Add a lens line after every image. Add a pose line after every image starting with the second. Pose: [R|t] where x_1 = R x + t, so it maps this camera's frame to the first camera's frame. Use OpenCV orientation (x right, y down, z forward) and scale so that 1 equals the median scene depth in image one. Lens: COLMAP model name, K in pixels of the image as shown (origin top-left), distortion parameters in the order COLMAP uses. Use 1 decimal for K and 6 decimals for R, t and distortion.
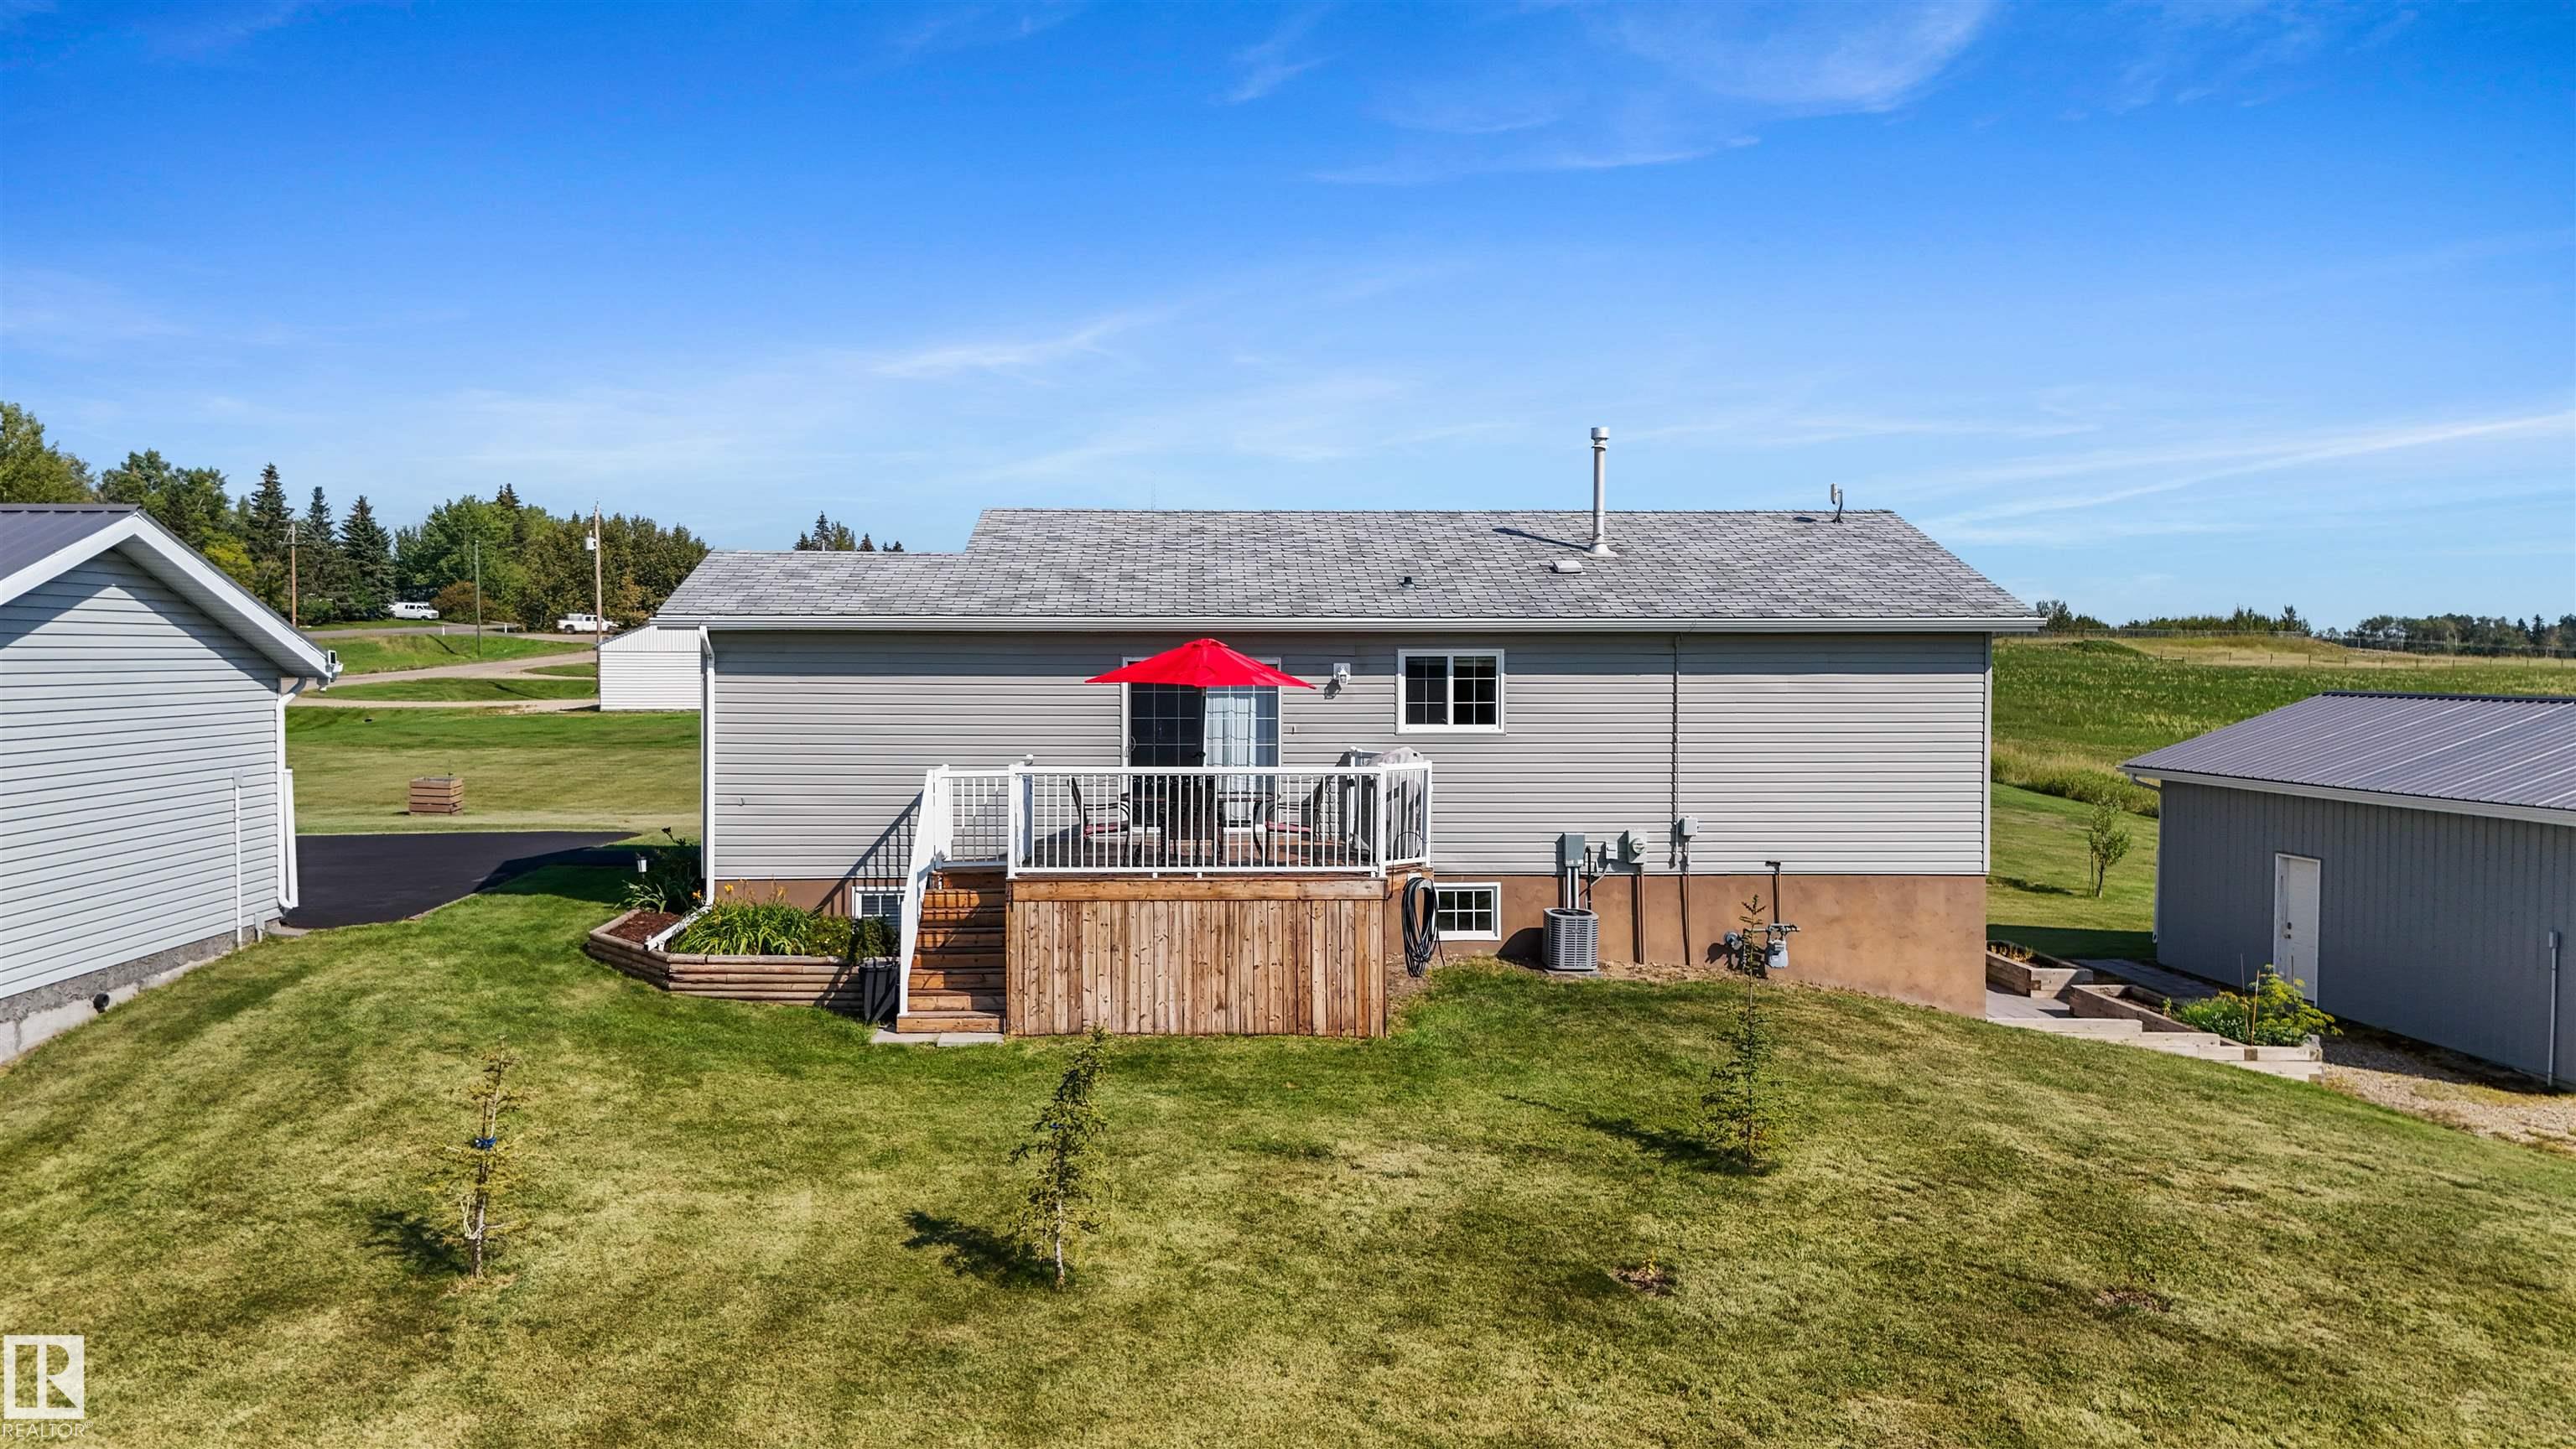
lens RADIAL K [[1891.4, 0, 1288.0], [0, 1891.4, 724.5], [0, 0, 1]] dist [0.057085, -0.059736]
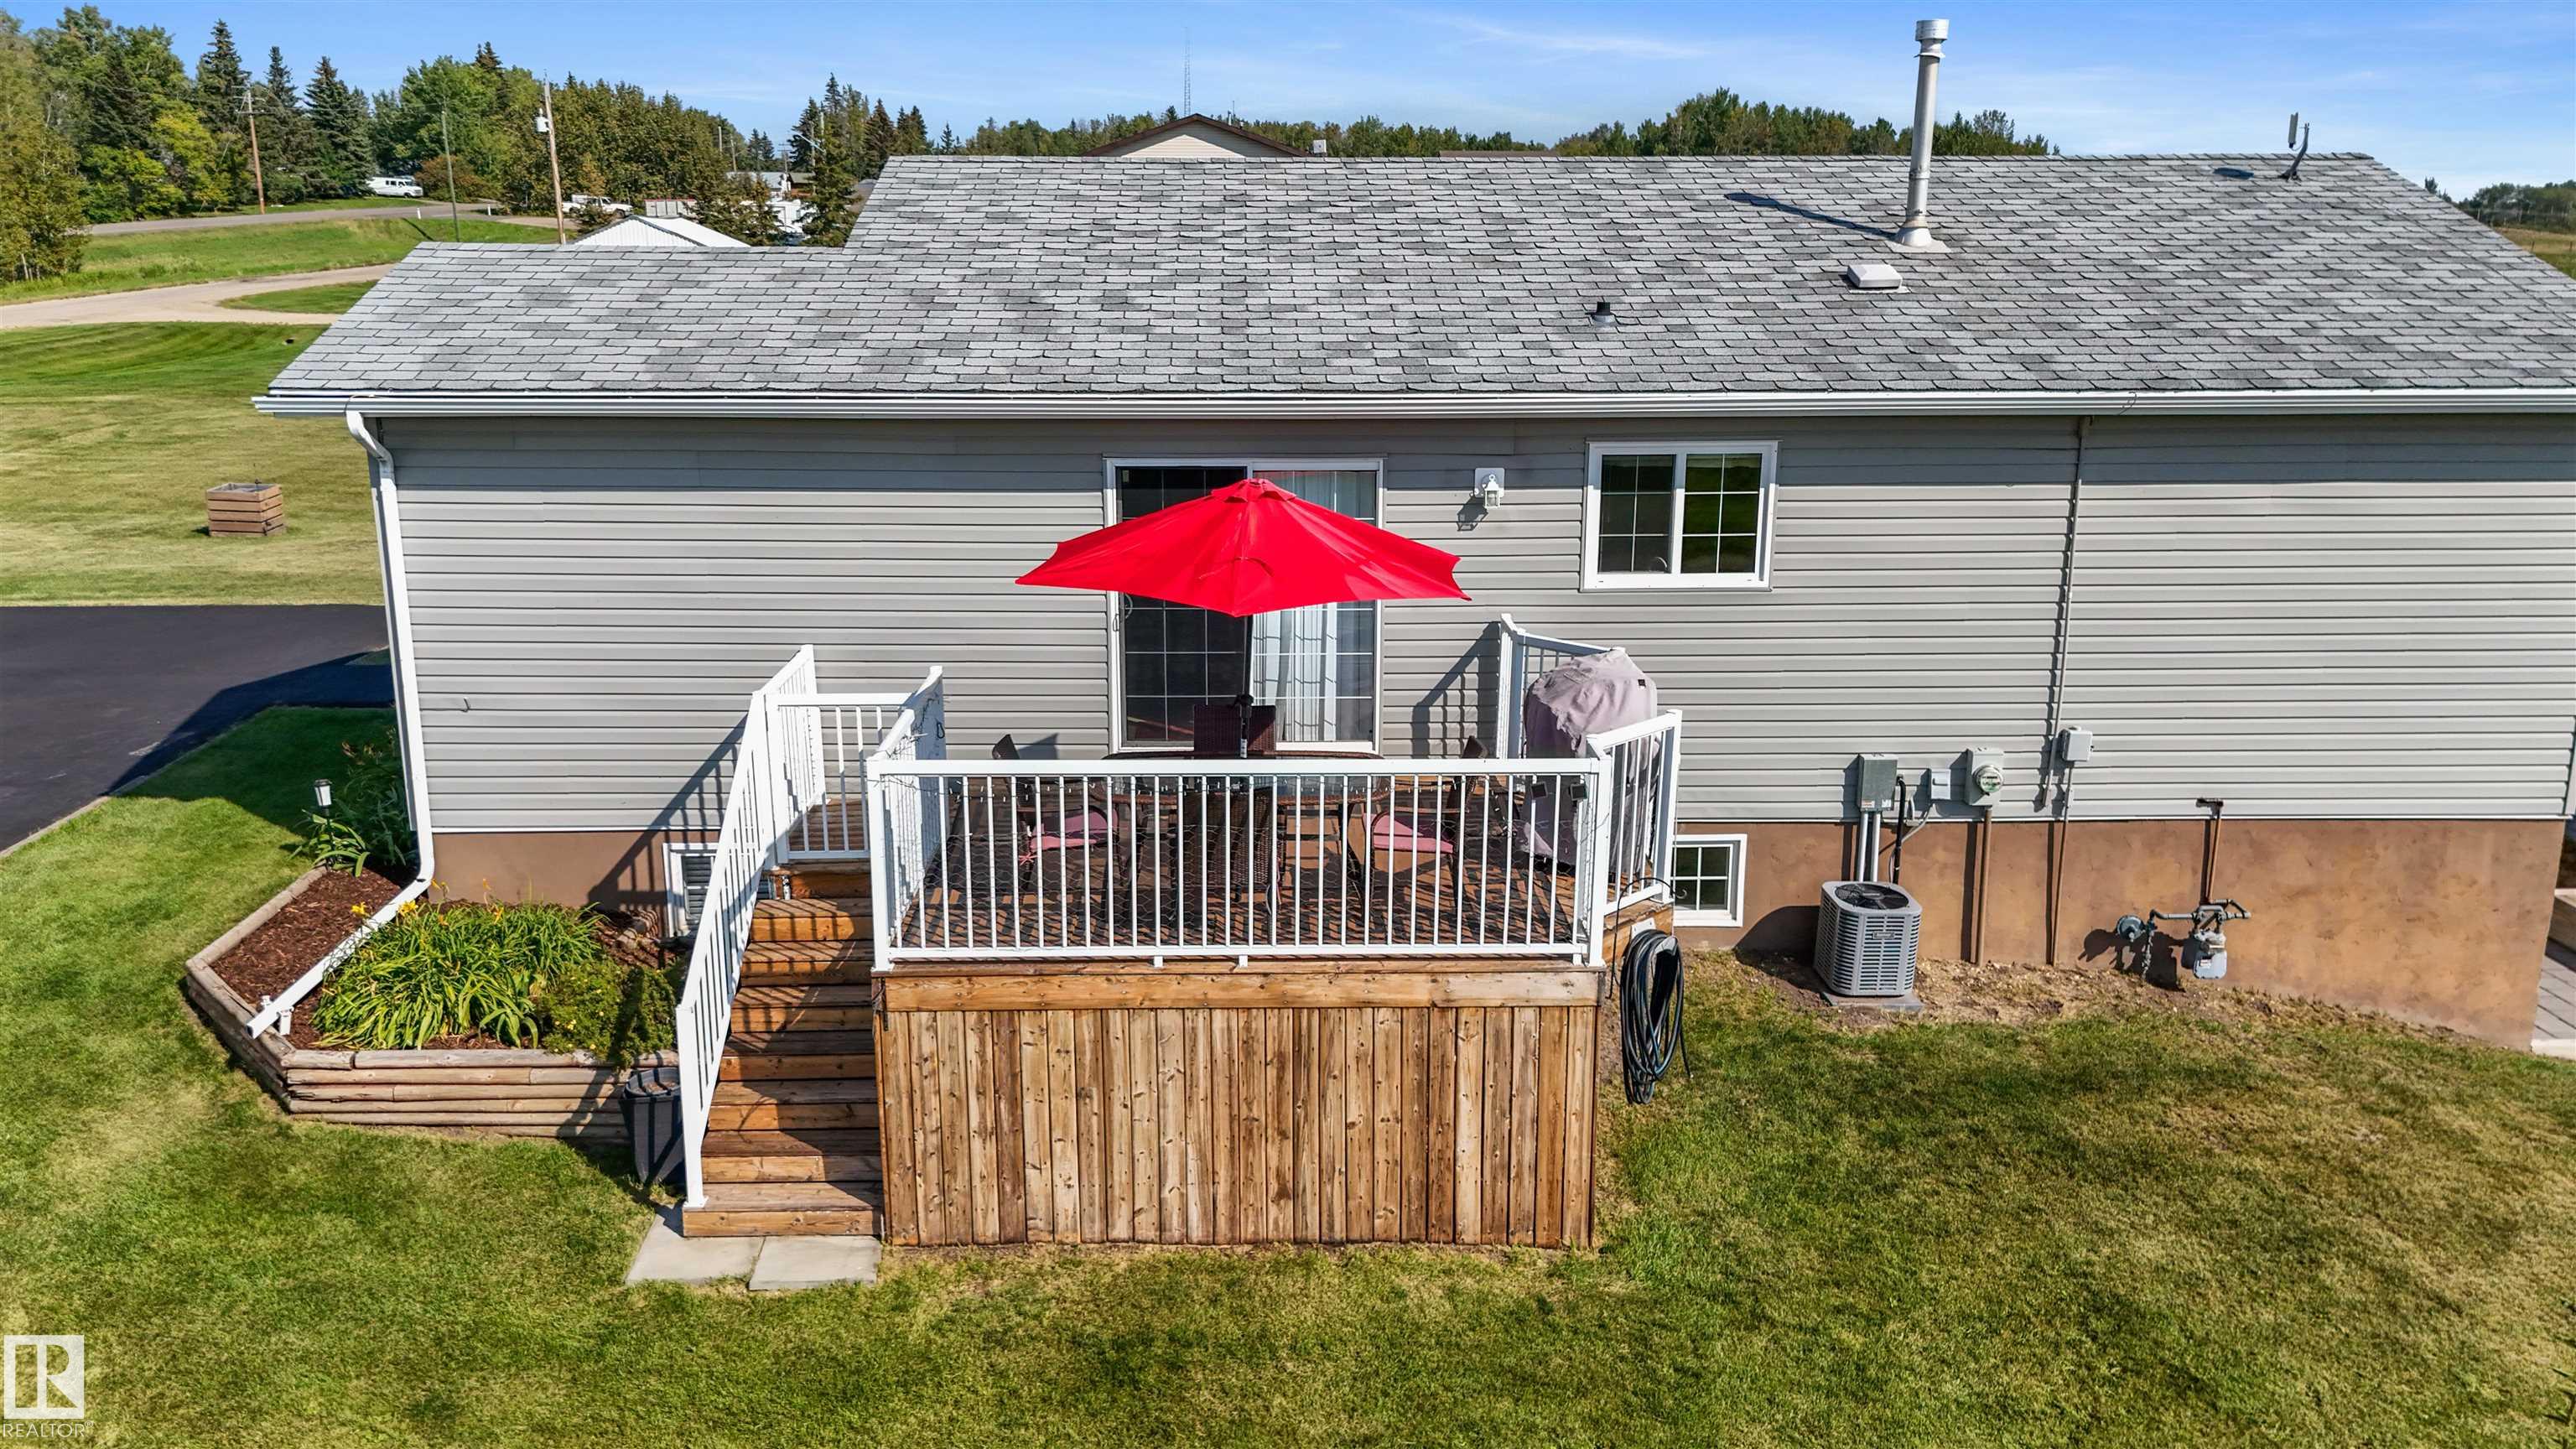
lens RADIAL K [[1891.4, 0, 1288.0], [0, 1891.4, 724.5], [0, 0, 1]] dist [0.057085, -0.059736]
pose [[0.999765, 0.005632, -0.020934, -0.019938], [-0.000919, 0.975814, 0.218602, -0.080940], [0.021659, -0.218532, 0.975589, 0.419512]]
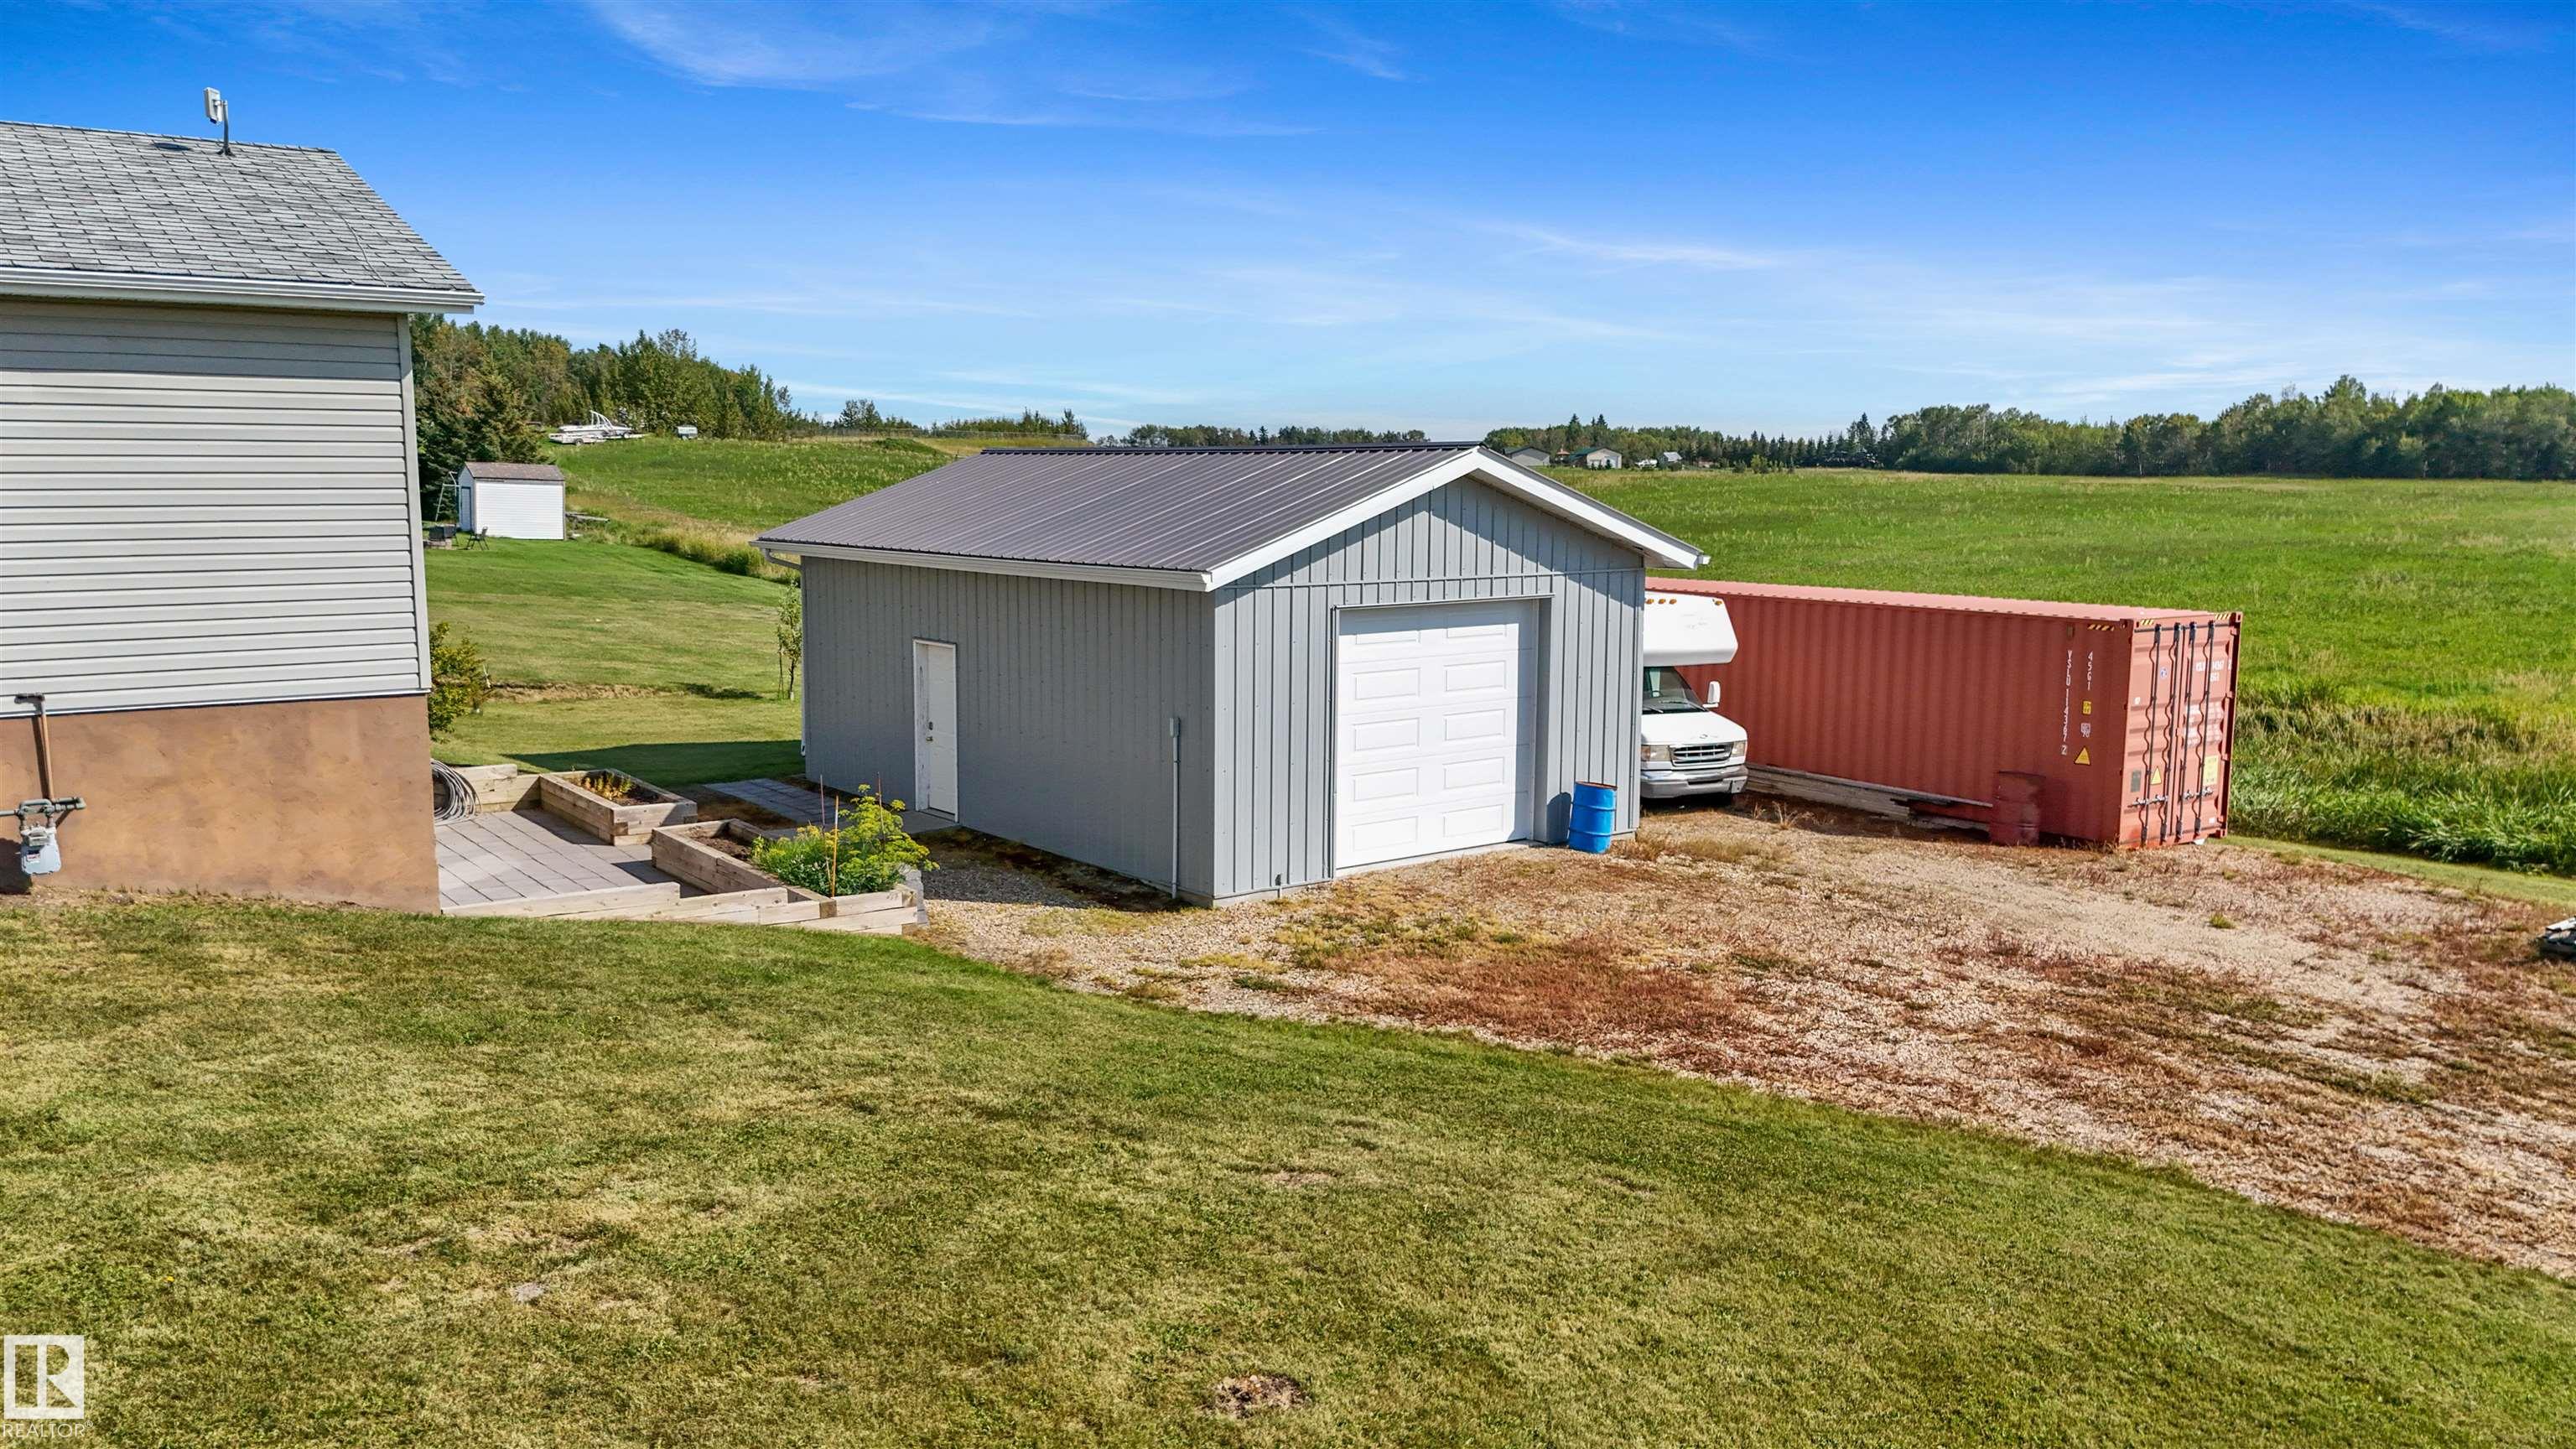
lens RADIAL K [[1891.4, 0, 1288.0], [0, 1891.4, 724.5], [0, 0, 1]] dist [0.057085, -0.059736]
pose [[0.831804, -0.072027, 0.550376, 0.253760], [0.015504, 0.994173, 0.106675, 0.024588], [-0.554853, -0.080200, 0.828074, 0.295674]]
